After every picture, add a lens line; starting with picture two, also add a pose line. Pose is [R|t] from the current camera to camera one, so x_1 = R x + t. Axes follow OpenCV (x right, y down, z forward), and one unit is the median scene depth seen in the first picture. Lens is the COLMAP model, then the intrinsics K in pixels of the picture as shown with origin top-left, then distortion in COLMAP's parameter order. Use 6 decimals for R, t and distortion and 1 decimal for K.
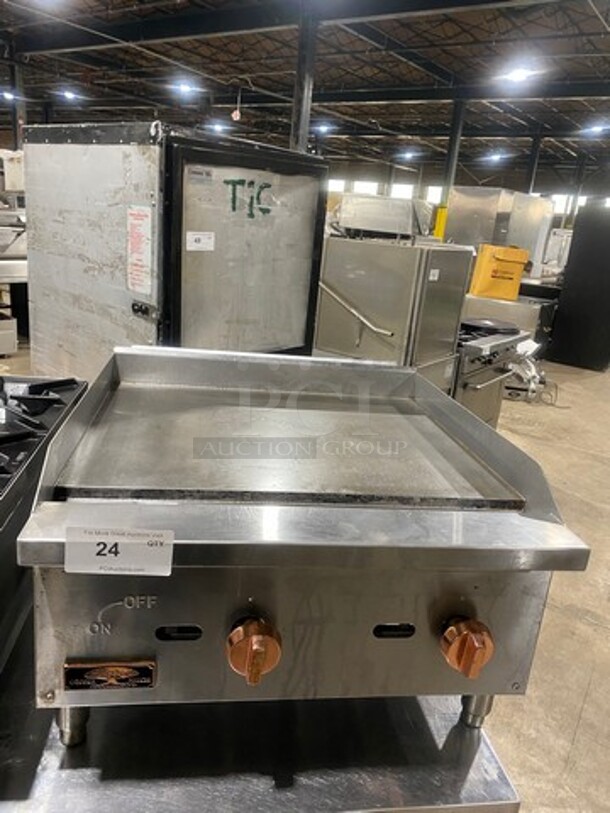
lens RADIAL K [[610.7, 0, 305.0], [0, 610.7, 406.5], [0, 0, 1]] dist [0.102113, -0.181592]
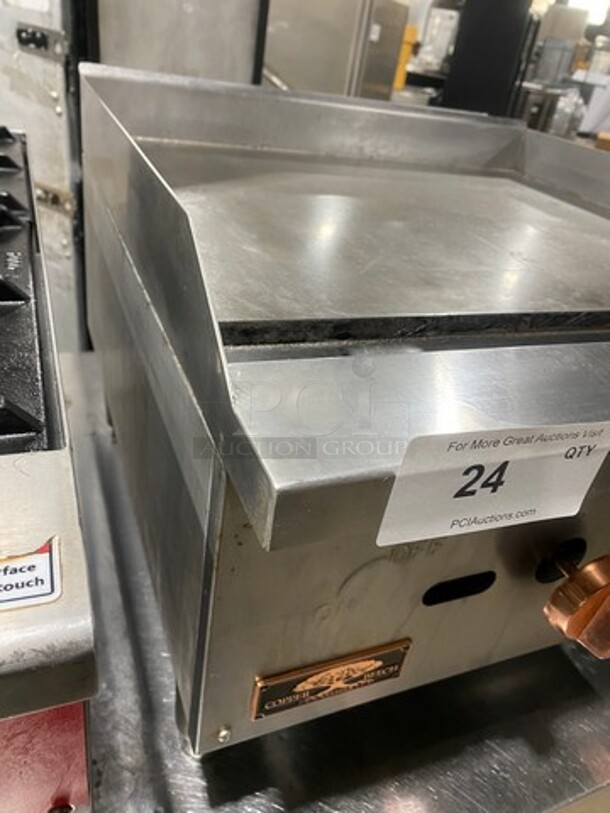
lens RADIAL K [[620.7, 0, 305.0], [0, 620.7, 406.5], [0, 0, 1]] dist [0.004576, -0.004323]
pose [[0.971832, -0.082692, 0.220689, -0.166609], [0.015034, 0.956267, 0.292109, 0.024159], [-0.235193, -0.280563, 0.930574, 0.223007]]
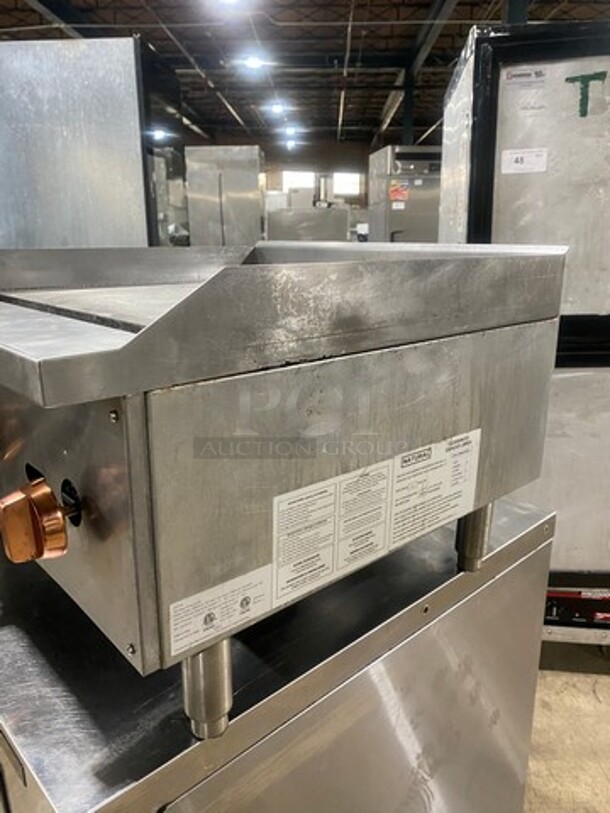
lens RADIAL K [[616.8, 0, 309.9], [0, 616.8, 408.5], [0, 0, 1]] dist [0.010679, 0.003939]
pose [[0.569456, 0.128278, -0.811951, 0.370441], [-0.181705, 0.982958, 0.027857, 0.080939], [0.801687, 0.131672, 0.583061, 0.333935]]
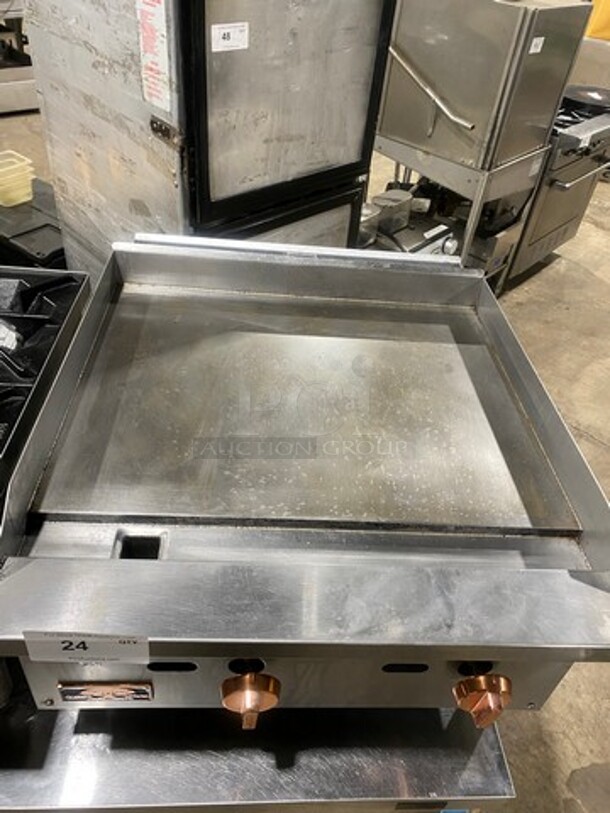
lens RADIAL K [[616.8, 0, 309.9], [0, 616.8, 408.5], [0, 0, 1]] dist [0.010679, 0.003939]
pose [[0.995064, 0.068053, -0.072224, 0.017420], [-0.034968, 0.921586, 0.386596, -0.141007], [0.092870, -0.382162, 0.919417, 0.115478]]
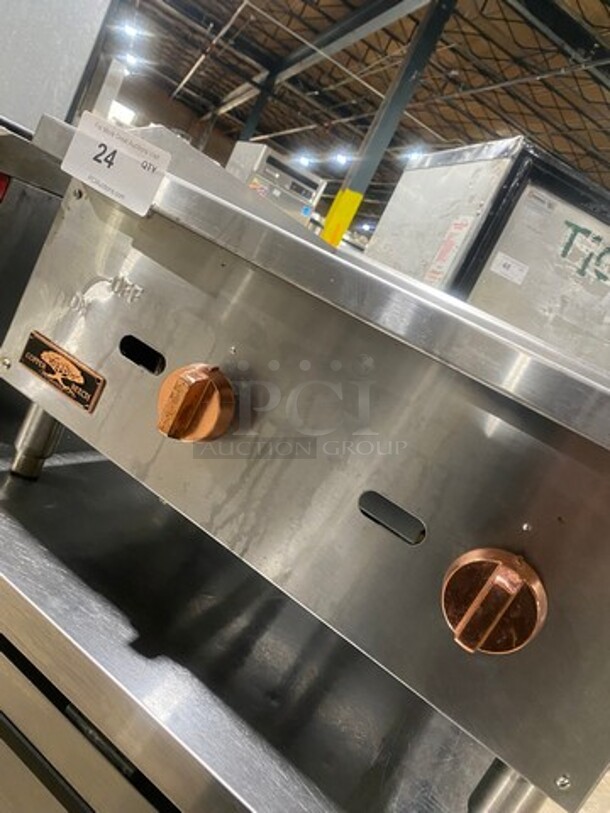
lens RADIAL K [[620.7, 0, 305.0], [0, 620.7, 406.5], [0, 0, 1]] dist [0.004576, -0.004323]
pose [[0.770015, 0.385836, -0.508141, 0.138384], [-0.502689, 0.857341, -0.110767, 0.154625], [0.392912, 0.340730, 0.854121, 0.170490]]
